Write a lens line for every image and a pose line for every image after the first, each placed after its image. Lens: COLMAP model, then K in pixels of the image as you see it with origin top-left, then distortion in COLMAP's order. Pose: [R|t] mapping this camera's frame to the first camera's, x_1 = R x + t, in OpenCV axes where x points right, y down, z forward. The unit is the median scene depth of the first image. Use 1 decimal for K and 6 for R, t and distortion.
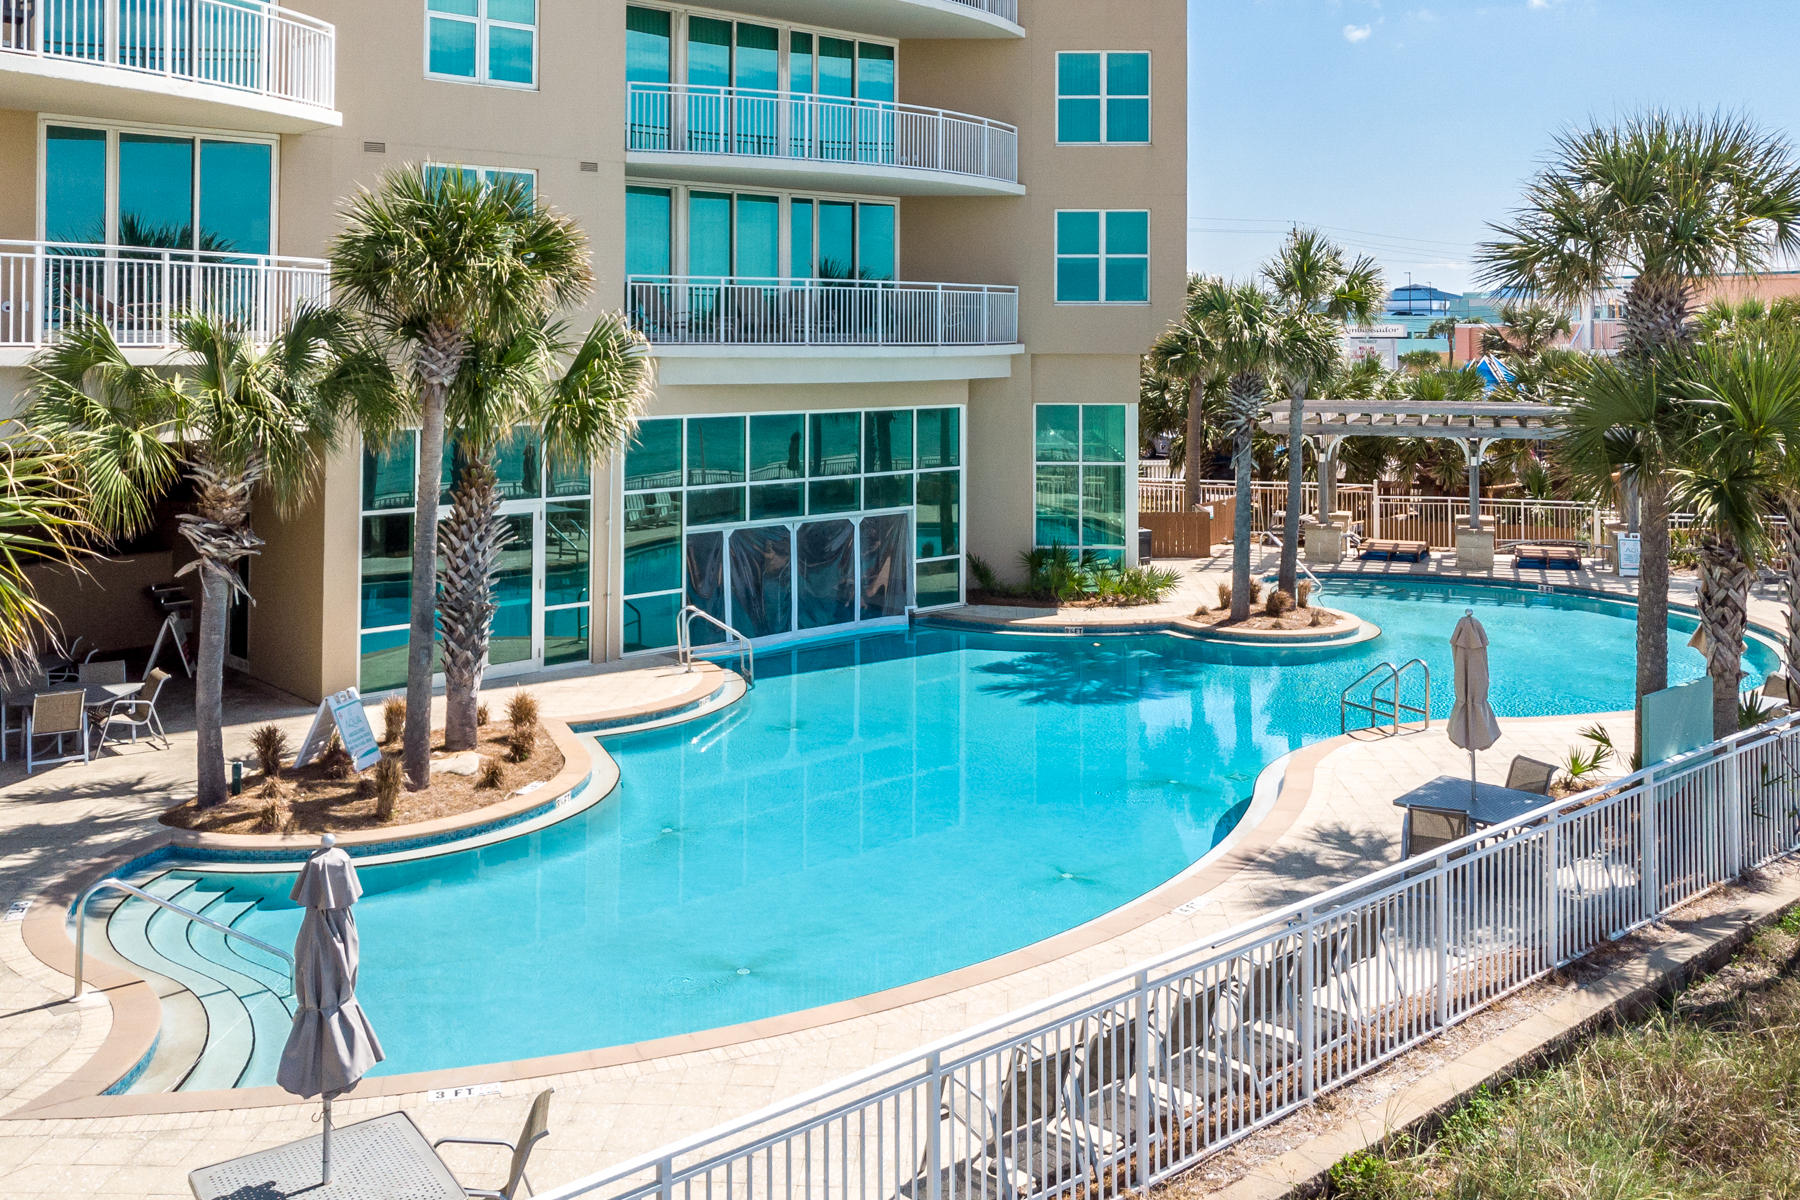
lens RADIAL K [[1606.0, 0, 930.9], [0, 1606.0, 645.7], [0, 0, 1]] dist [-0.003390, 0.007953]
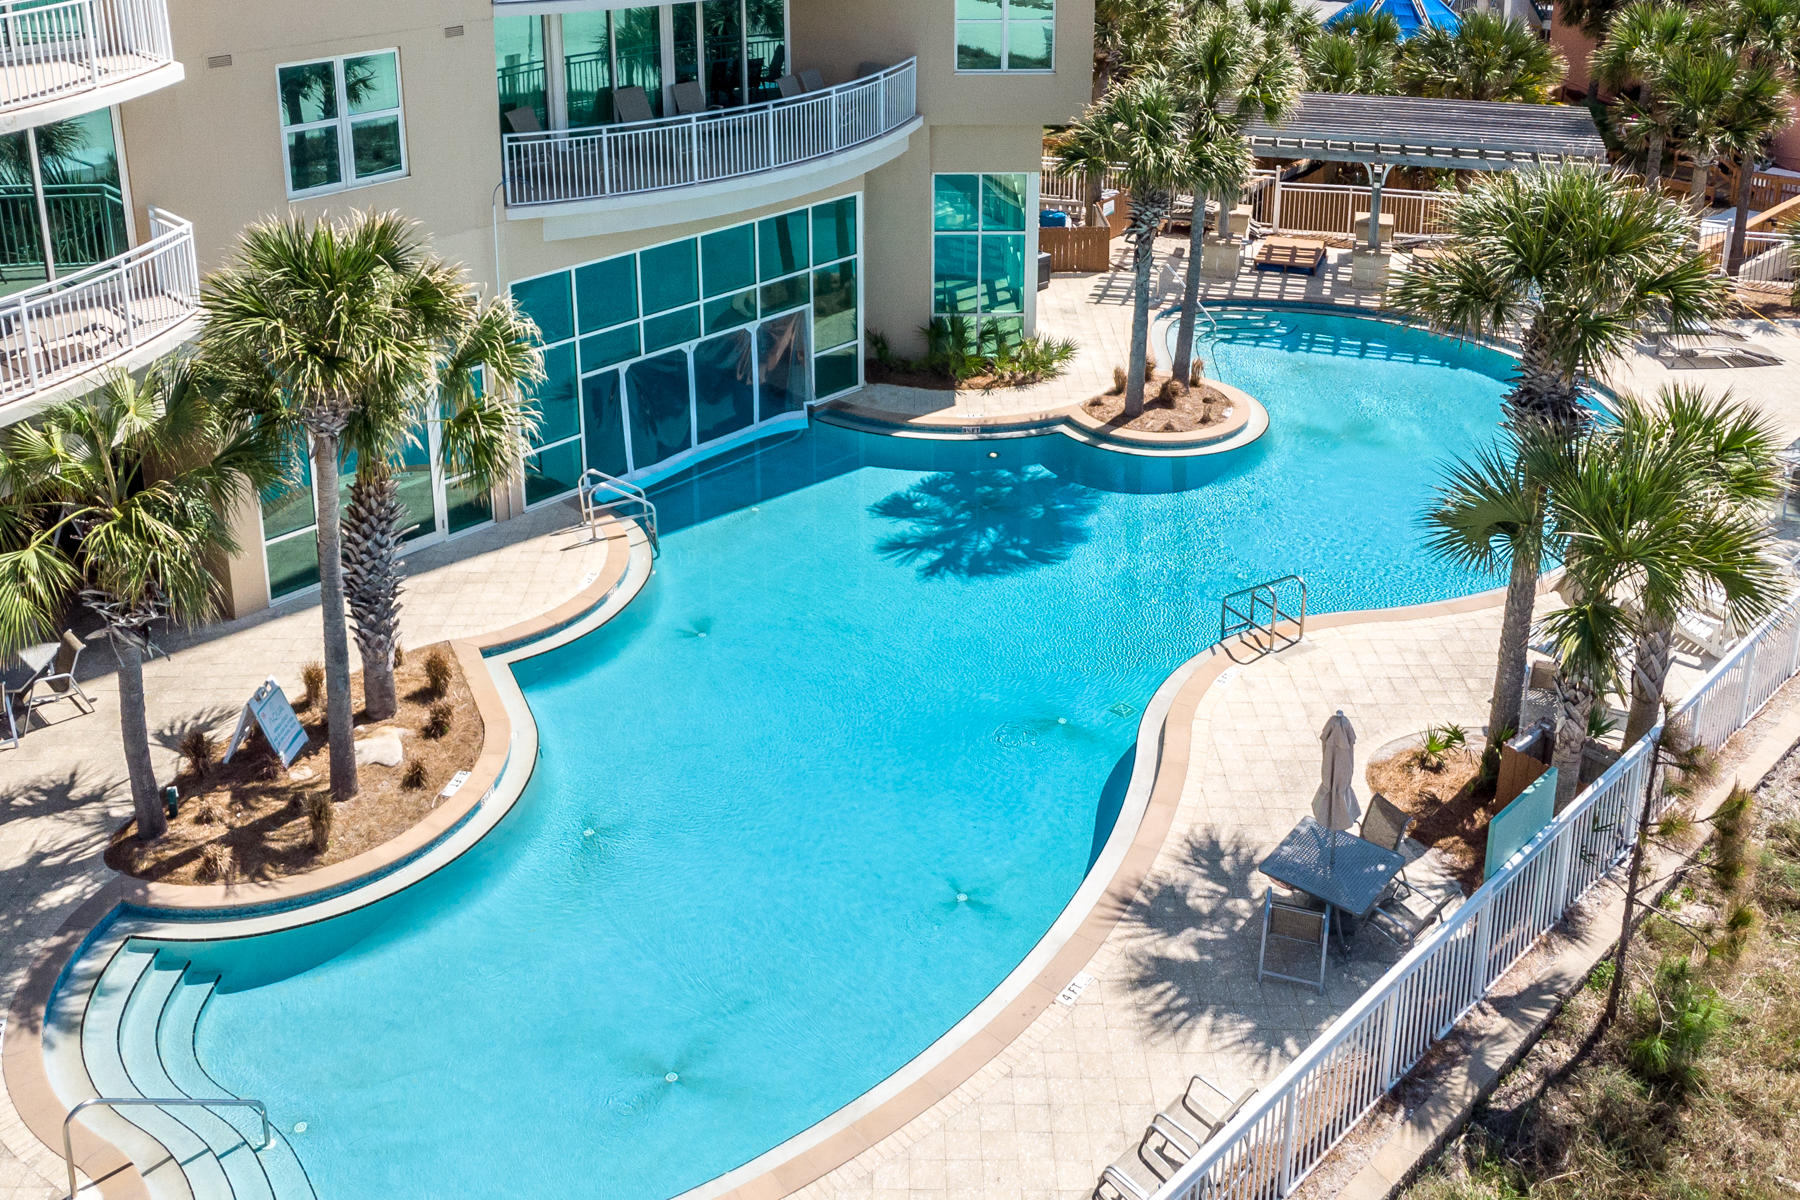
lens RADIAL K [[1582.0, 0, 904.4], [0, 1582.0, 566.6], [0, 0, 1]] dist [-0.002978, -0.018410]
pose [[0.998834, -0.015609, 0.045690, 0.000091], [0.002117, 0.959551, 0.281525, -0.229217], [-0.048237, -0.281100, 0.958465, 0.021119]]
